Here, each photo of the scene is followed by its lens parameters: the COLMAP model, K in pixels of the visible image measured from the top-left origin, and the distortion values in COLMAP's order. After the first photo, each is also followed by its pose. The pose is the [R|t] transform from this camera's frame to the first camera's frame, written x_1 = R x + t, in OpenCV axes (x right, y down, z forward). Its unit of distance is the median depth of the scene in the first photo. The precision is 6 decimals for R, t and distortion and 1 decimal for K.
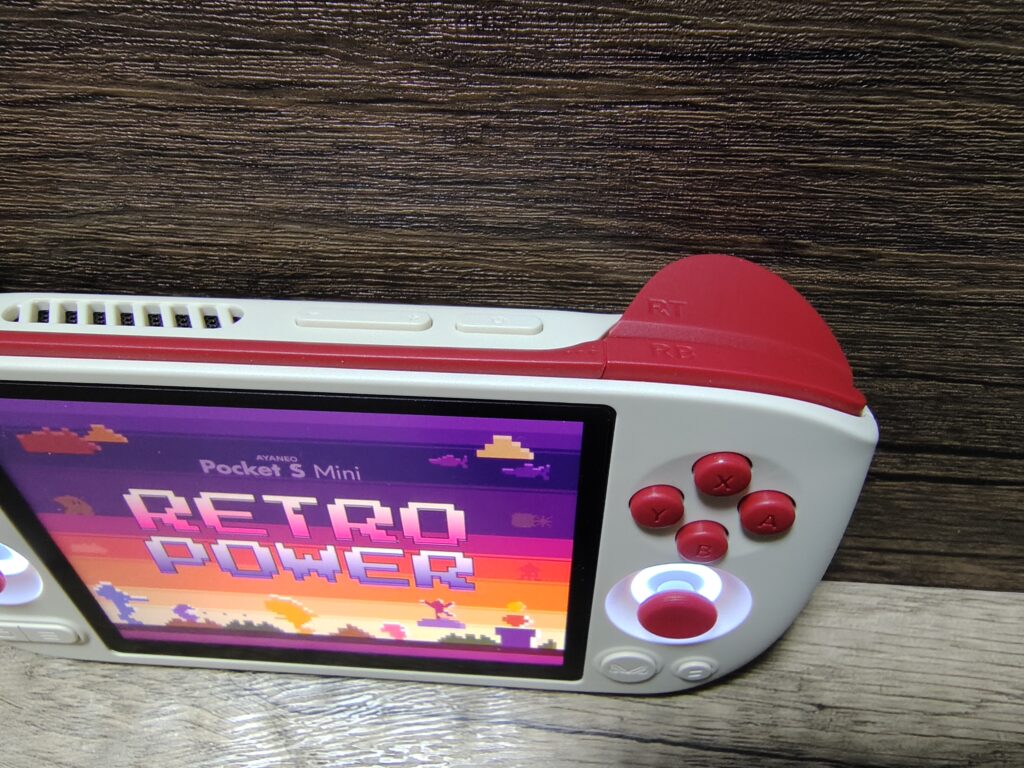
lens RADIAL K [[726.7, 0, 508.2], [0, 726.7, 379.7], [0, 0, 1]] dist [-0.004487, 0.019378]
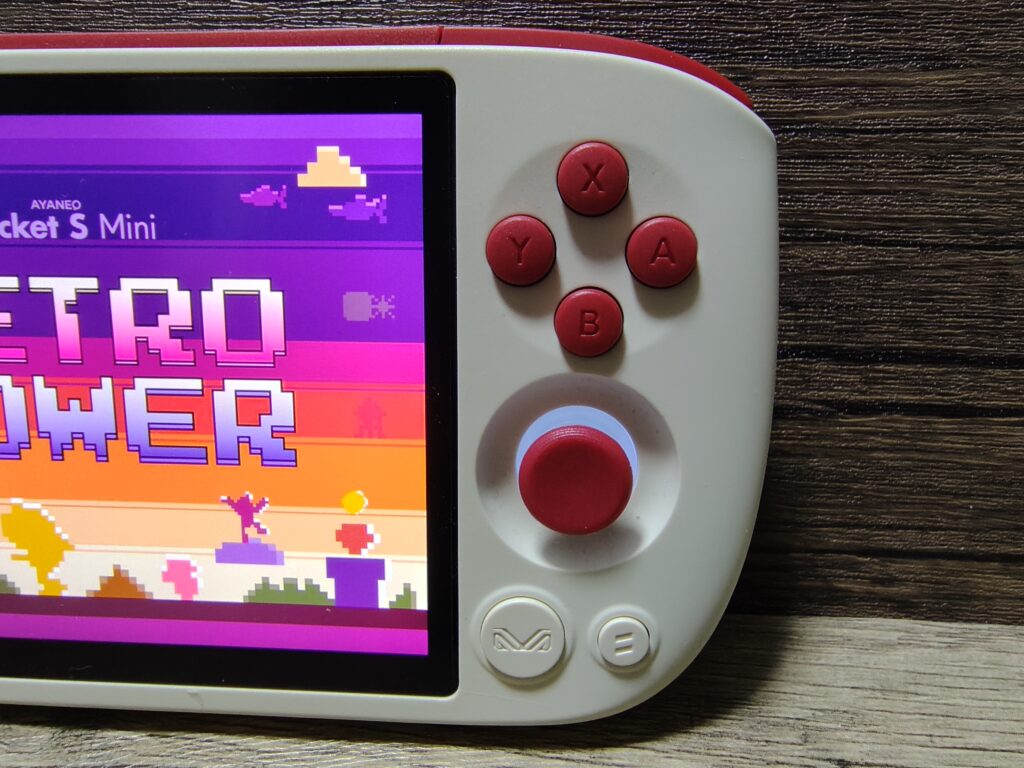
lens RADIAL K [[726.7, 0, 503.4], [0, 726.7, 340.5], [0, 0, 1]] dist [-0.004487, 0.019378]
pose [[0.999922, 0.012144, 0.003049, 0.154323], [-0.008666, 0.846996, -0.531528, 0.563729], [-0.009037, 0.531460, 0.847035, 0.325254]]
